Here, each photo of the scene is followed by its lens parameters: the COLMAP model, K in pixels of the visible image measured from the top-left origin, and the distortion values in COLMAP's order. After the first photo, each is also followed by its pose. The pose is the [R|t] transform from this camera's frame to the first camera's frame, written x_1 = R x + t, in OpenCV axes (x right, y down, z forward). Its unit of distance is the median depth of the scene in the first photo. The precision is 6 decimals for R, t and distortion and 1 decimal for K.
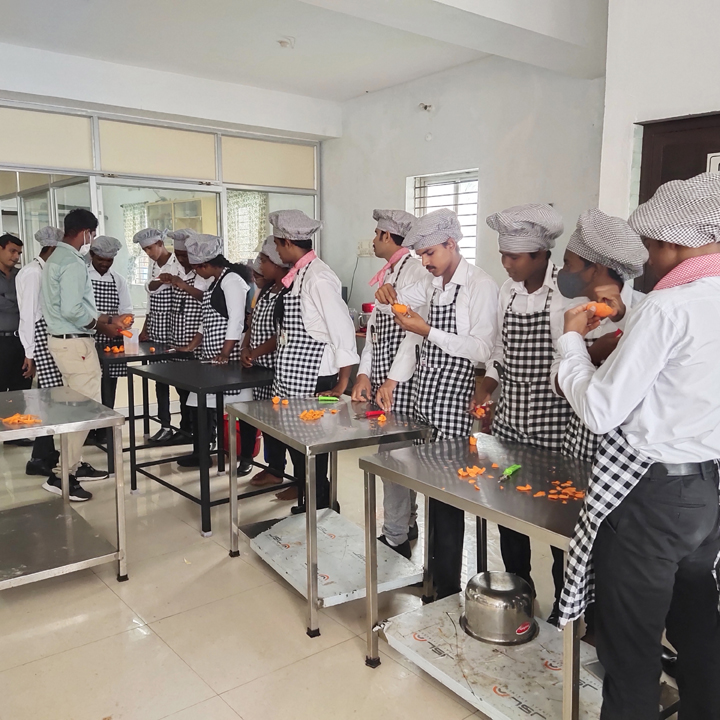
lens RADIAL K [[748.5, 0, 365.3], [0, 748.5, 360.3], [0, 0, 1]] dist [0.069403, 0.000000]
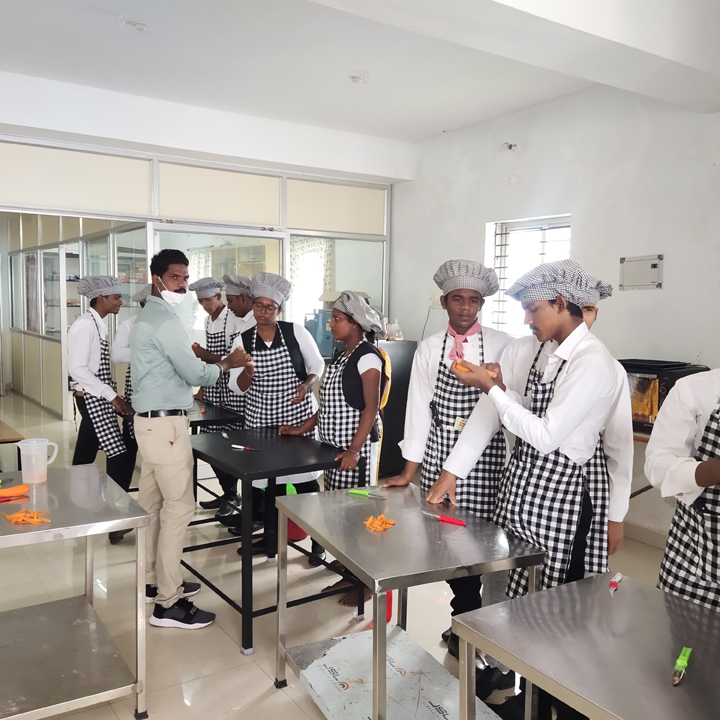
lens RADIAL K [[748.5, 0, 360.0], [0, 748.5, 359.9], [0, 0, 1]] dist [0.069403, 0.000000]
pose [[0.995580, 0.021044, -0.091533, -0.012756], [-0.025943, 0.998275, -0.052669, -0.033920], [0.090267, 0.054810, 0.994408, 0.117989]]
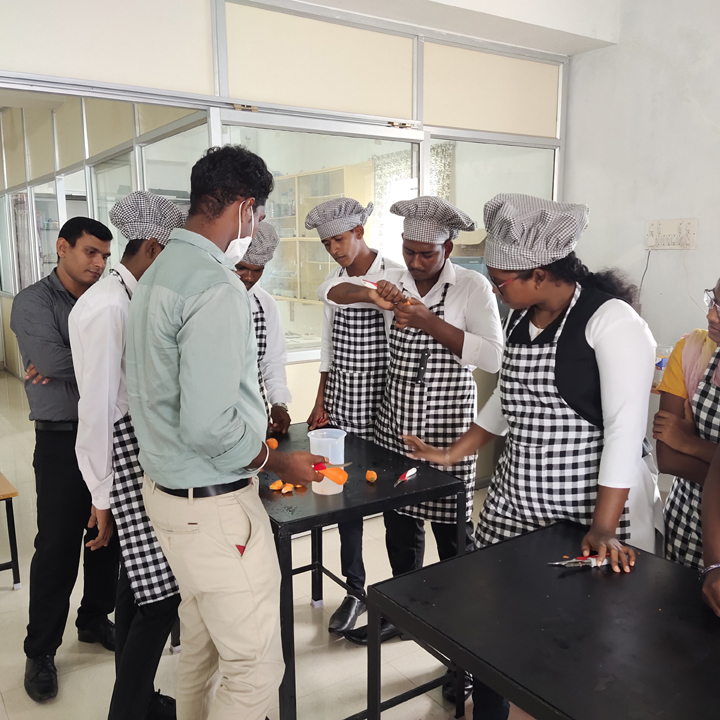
lens RADIAL K [[748.5, 0, 358.8], [0, 748.5, 360.9], [0, 0, 1]] dist [0.069403, 0.000000]
pose [[0.995800, 0.004628, -0.091438, -0.237816], [-0.003356, 0.999895, 0.014062, -0.081830], [0.091493, -0.013696, 0.995712, 0.540638]]
